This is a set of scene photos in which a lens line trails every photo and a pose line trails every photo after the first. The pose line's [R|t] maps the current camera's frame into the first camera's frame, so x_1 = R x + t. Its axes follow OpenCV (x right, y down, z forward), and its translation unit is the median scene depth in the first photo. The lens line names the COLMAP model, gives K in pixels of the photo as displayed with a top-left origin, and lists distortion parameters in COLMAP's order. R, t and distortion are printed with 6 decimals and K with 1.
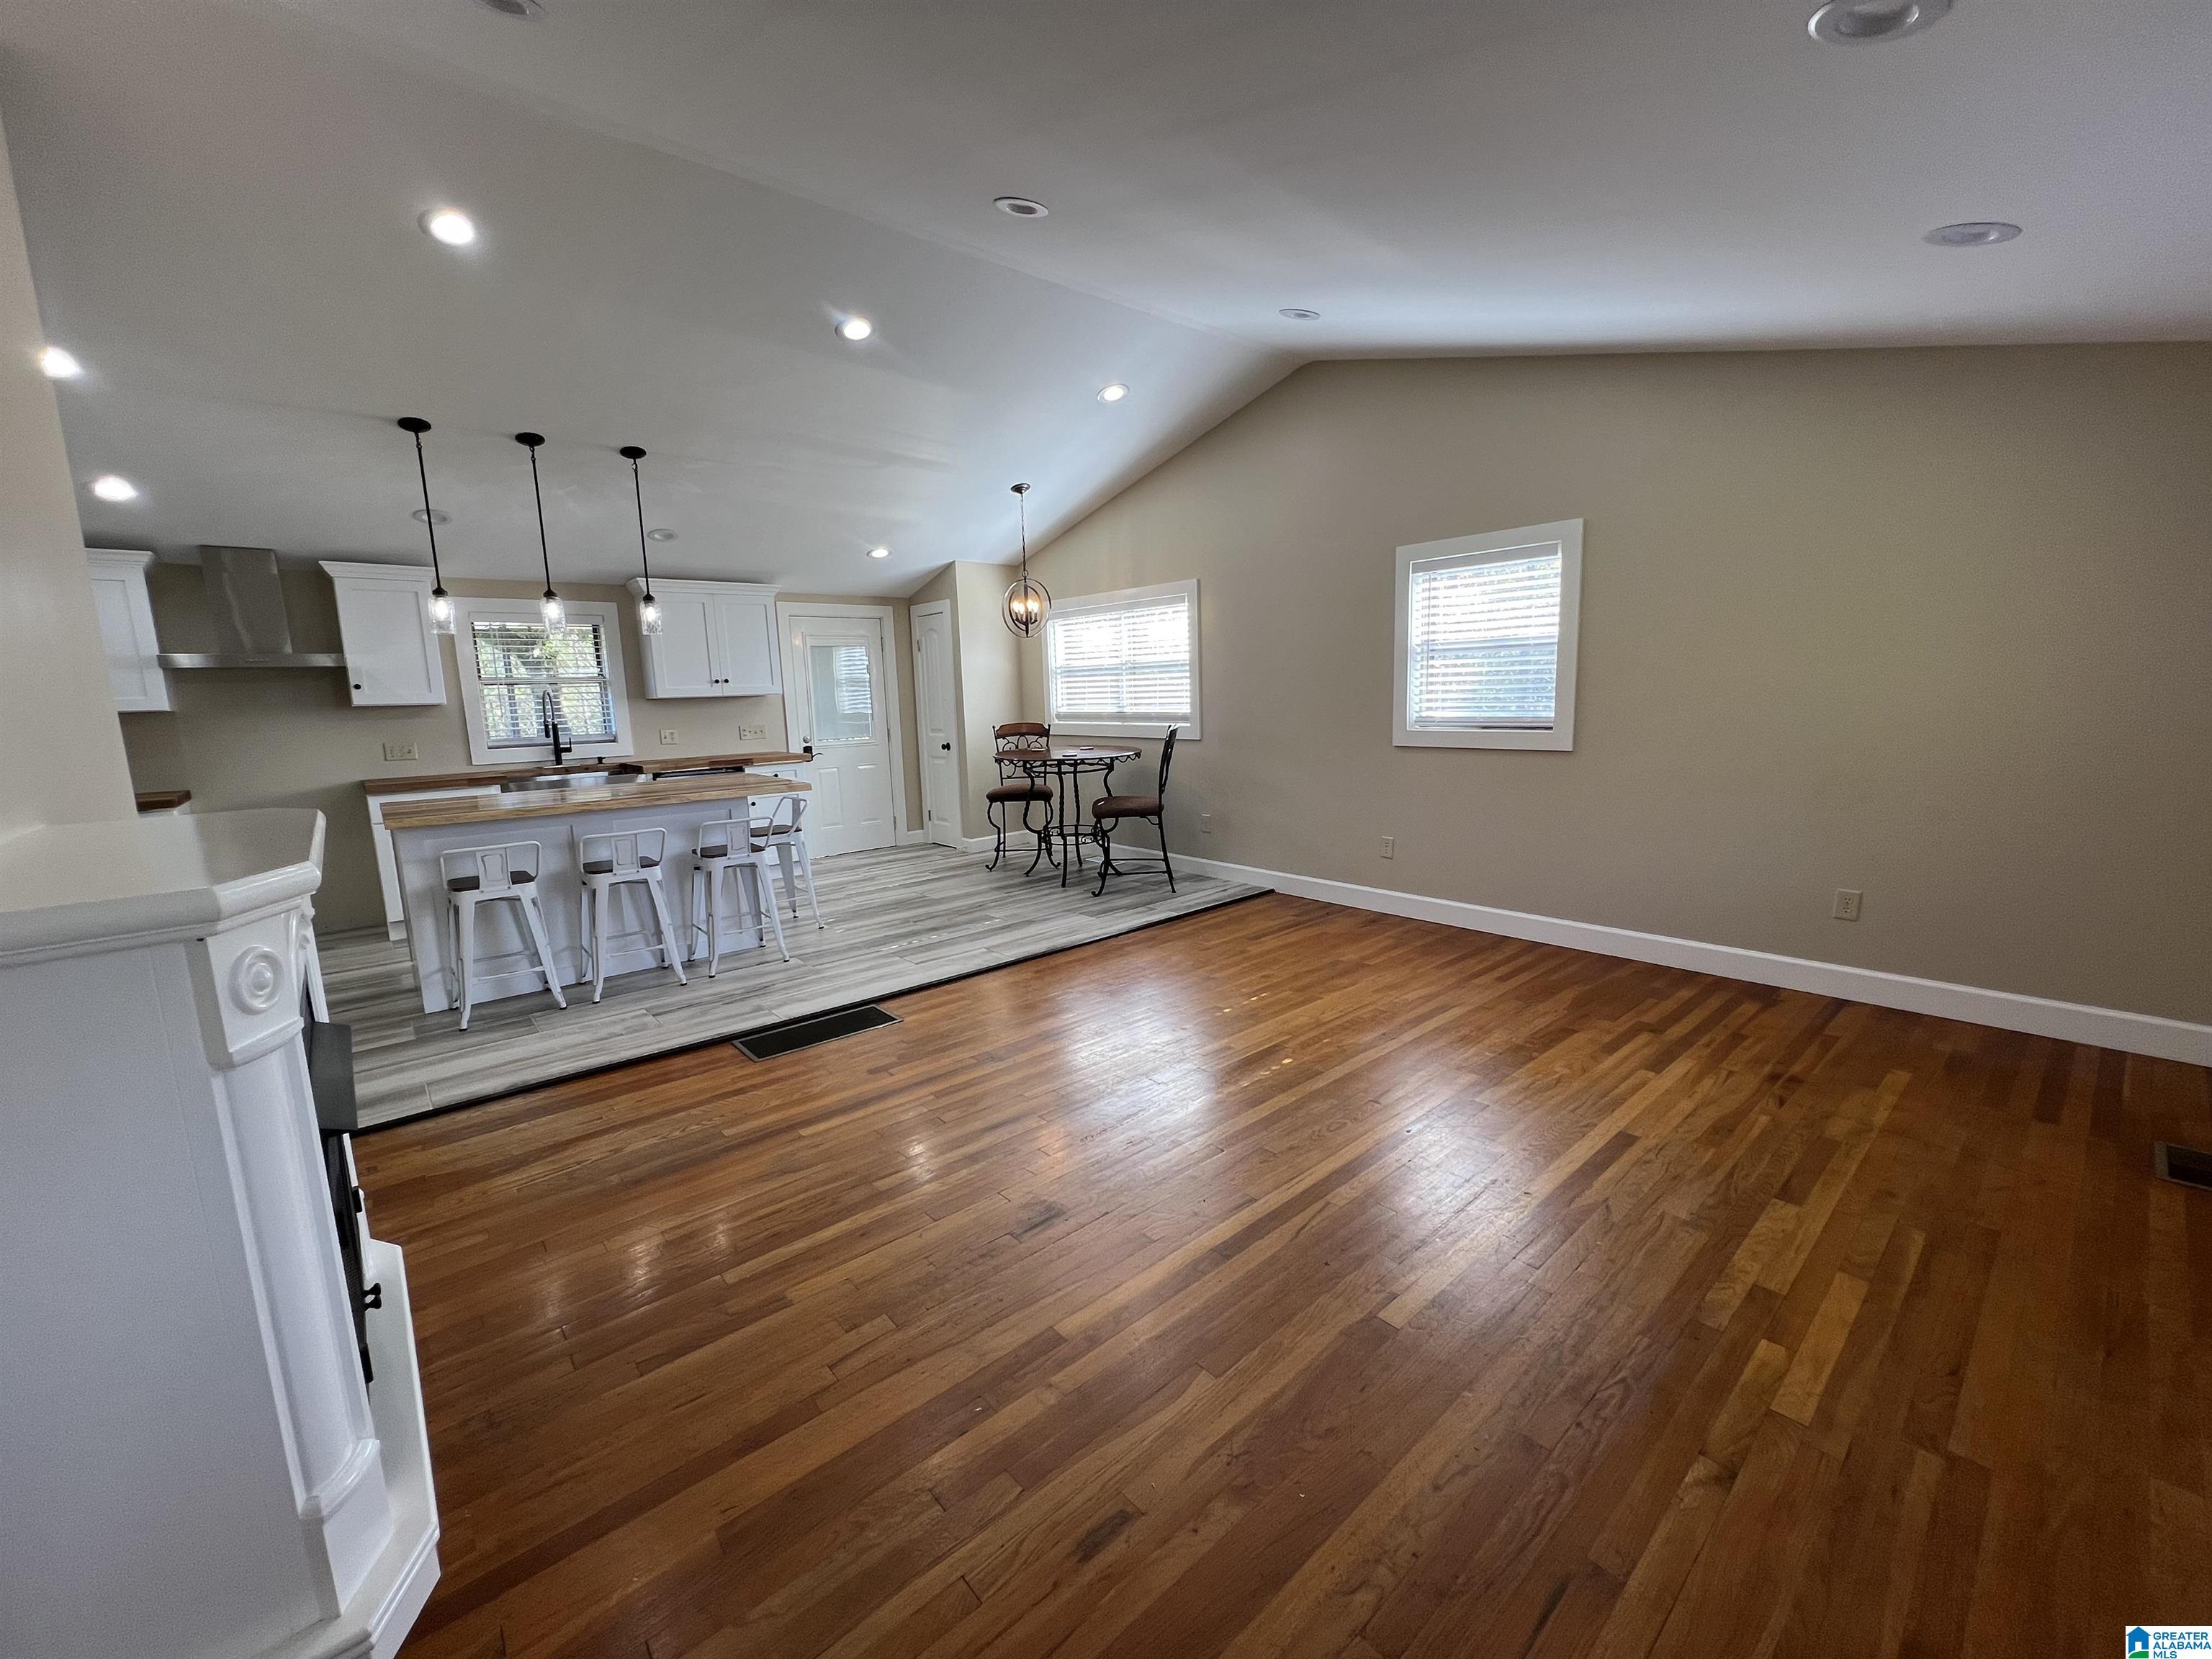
lens RADIAL K [[884.8, 0, 1103.8], [0, 884.8, 830.6], [0, 0, 1]] dist [0.000104, -0.000025]
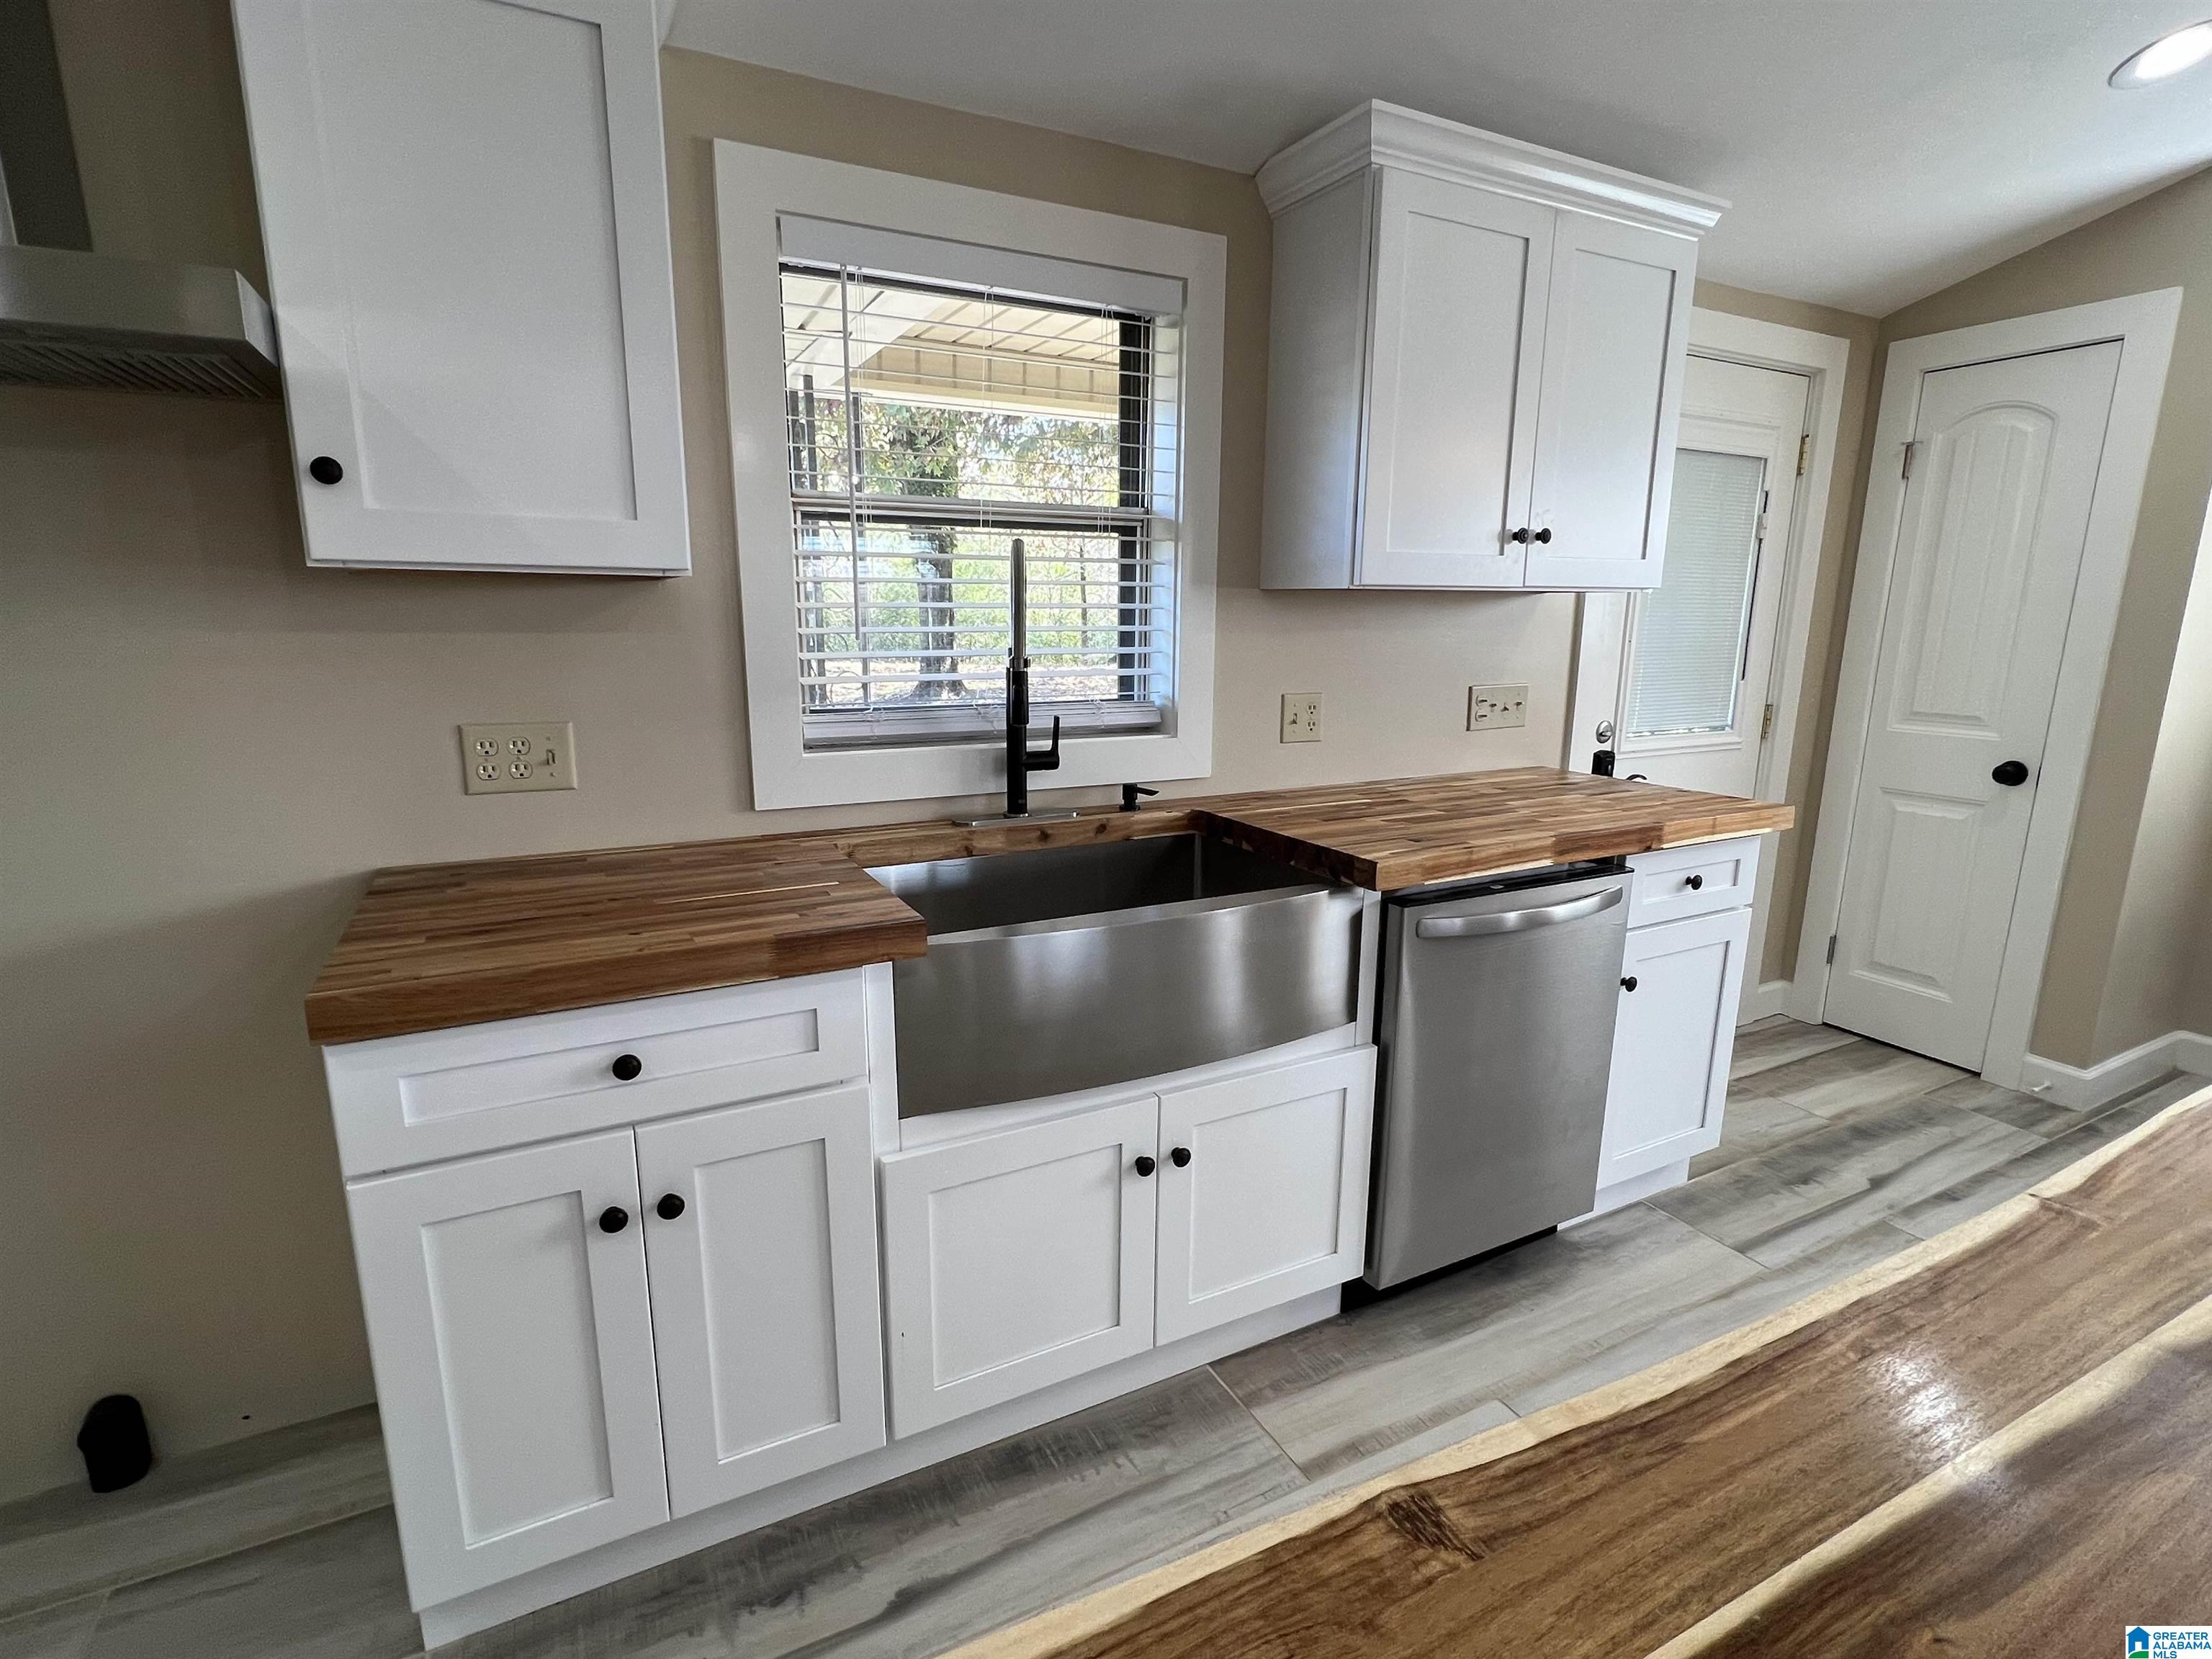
lens RADIAL K [[1069.4, 0, 1106.1], [0, 1069.4, 834.6], [0, 0, 1]] dist [-0.002247, 0.001017]
pose [[0.973745, 0.084322, -0.211450, -0.650839], [-0.072478, 0.995368, 0.063167, -0.114687], [0.215797, -0.046183, 0.975346, 0.849672]]
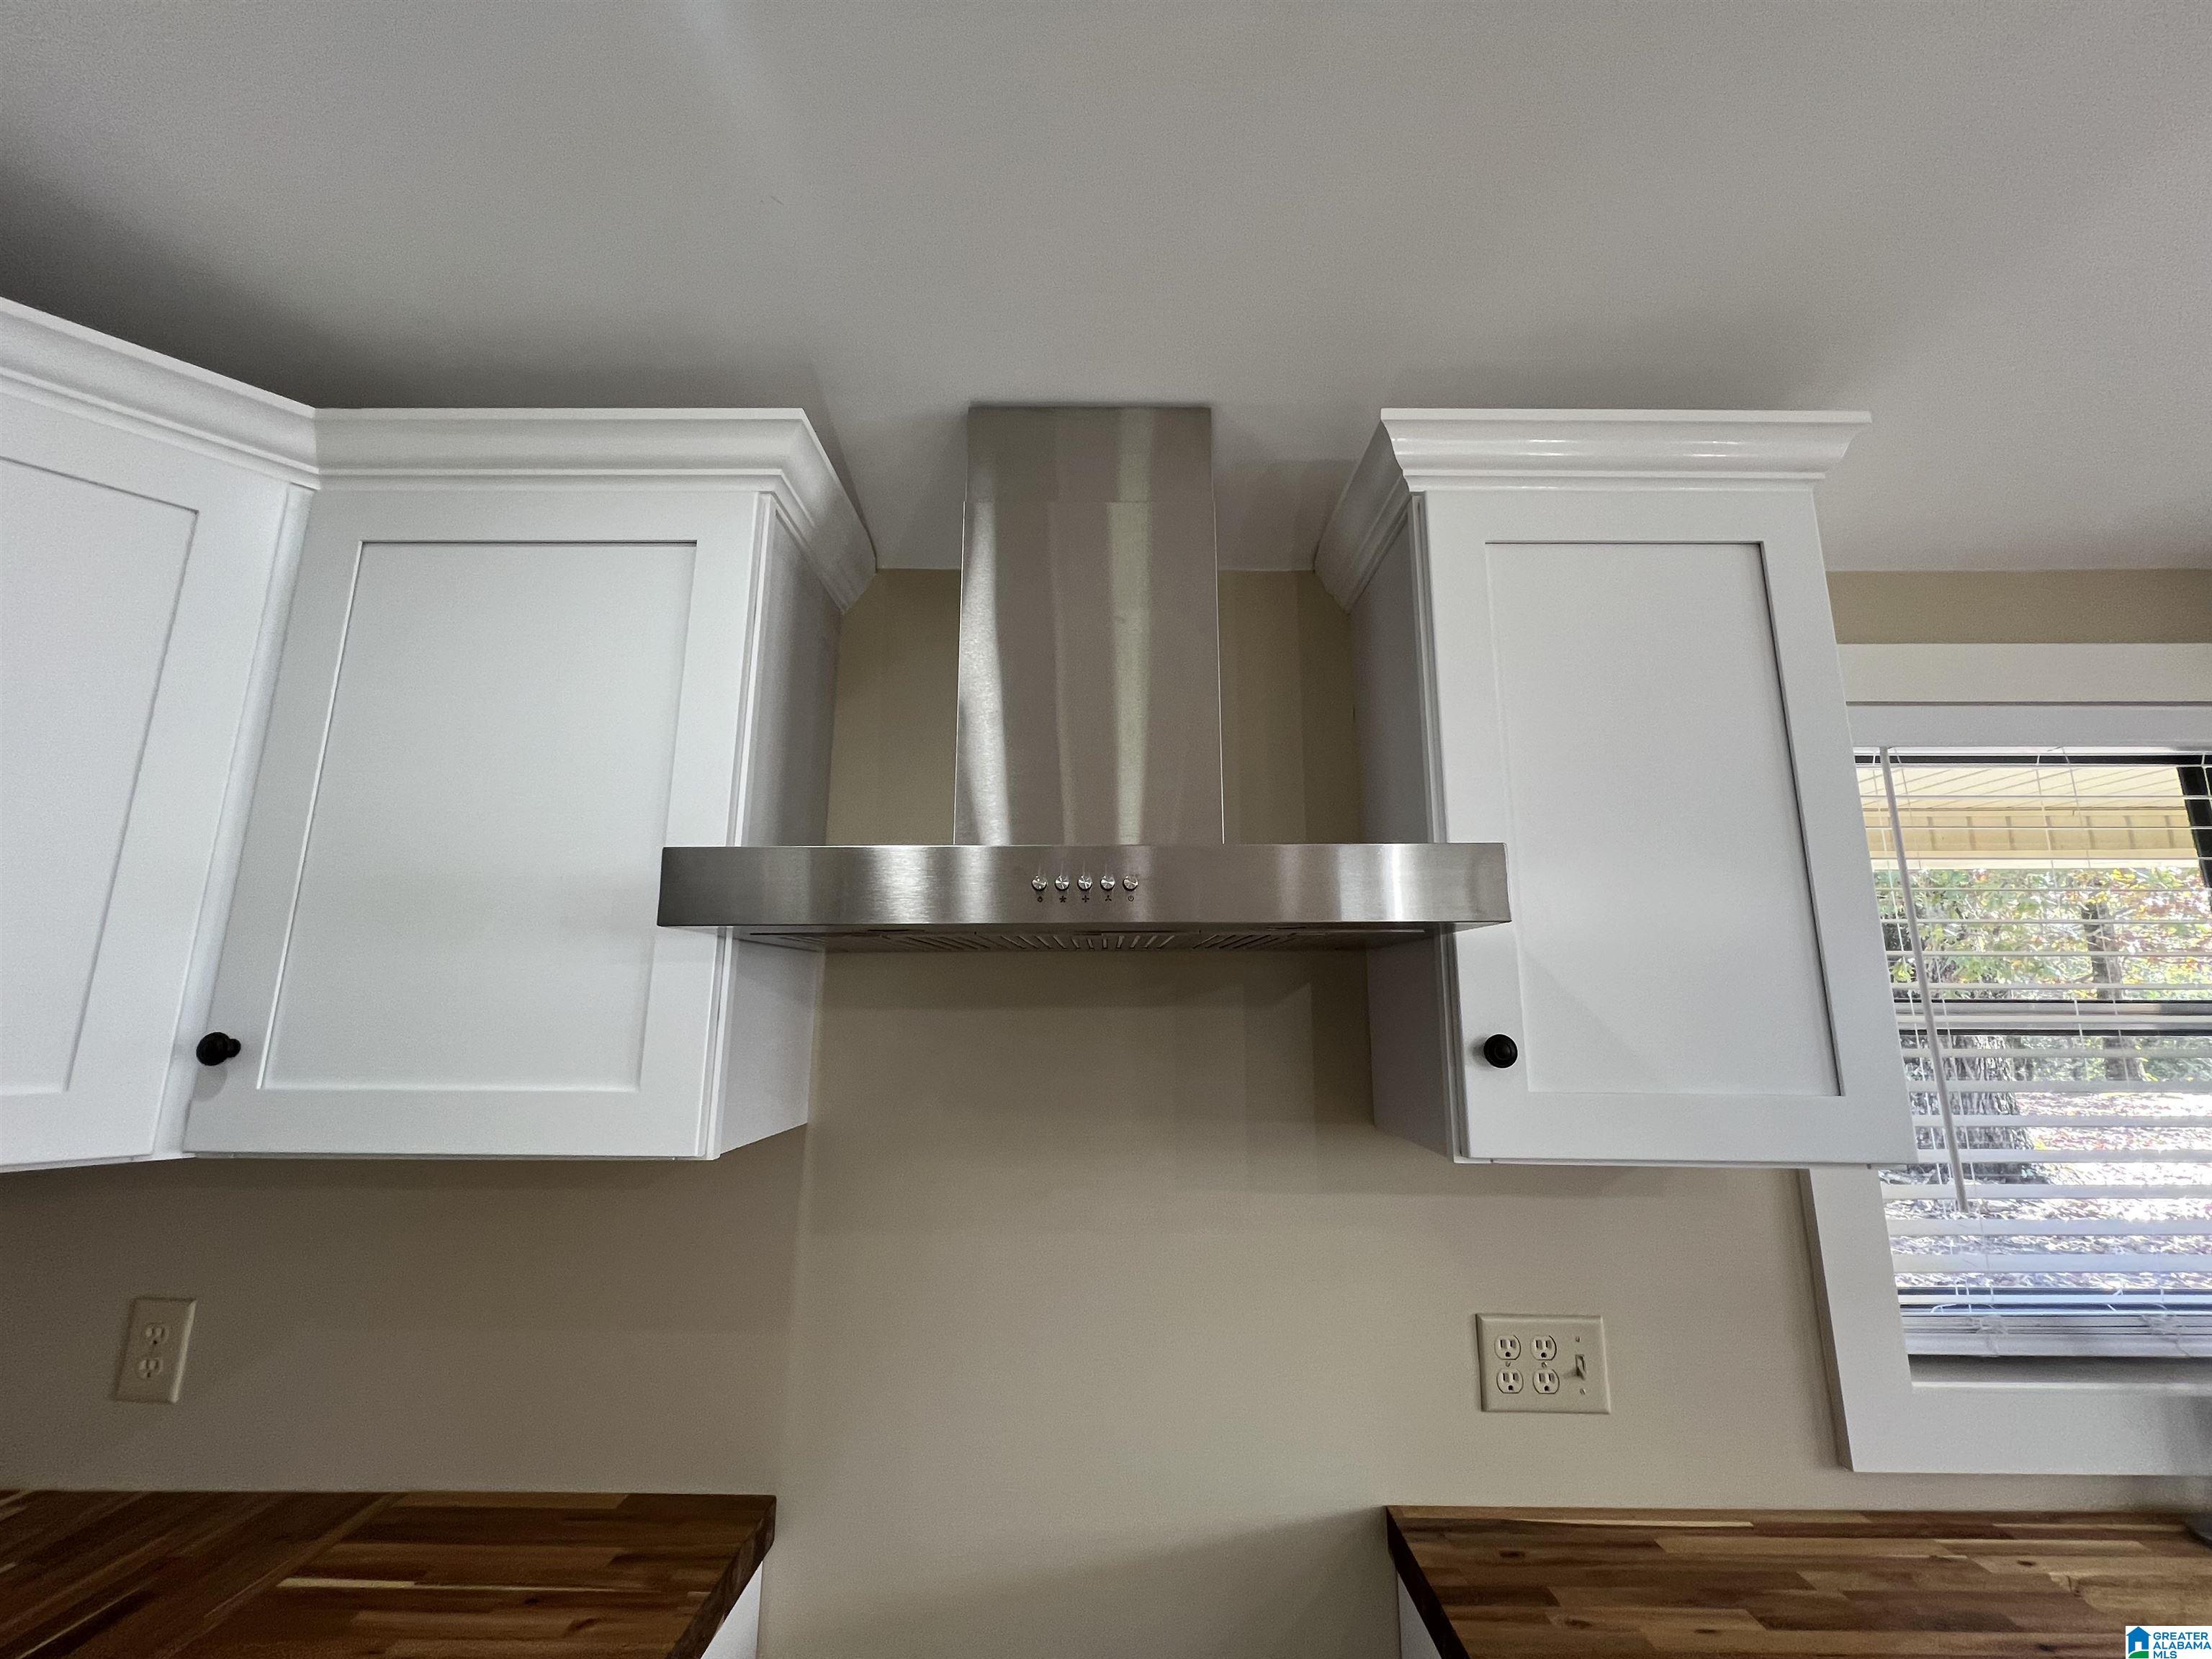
lens RADIAL K [[884.8, 0, 1097.9], [0, 884.8, 841.4], [0, 0, 1]] dist [0.000104, -0.000025]
pose [[0.752519, -0.090799, -0.652281, -0.843574], [-0.128743, 0.951058, -0.280917, -0.153436], [0.645864, 0.295372, 0.704000, 0.877960]]
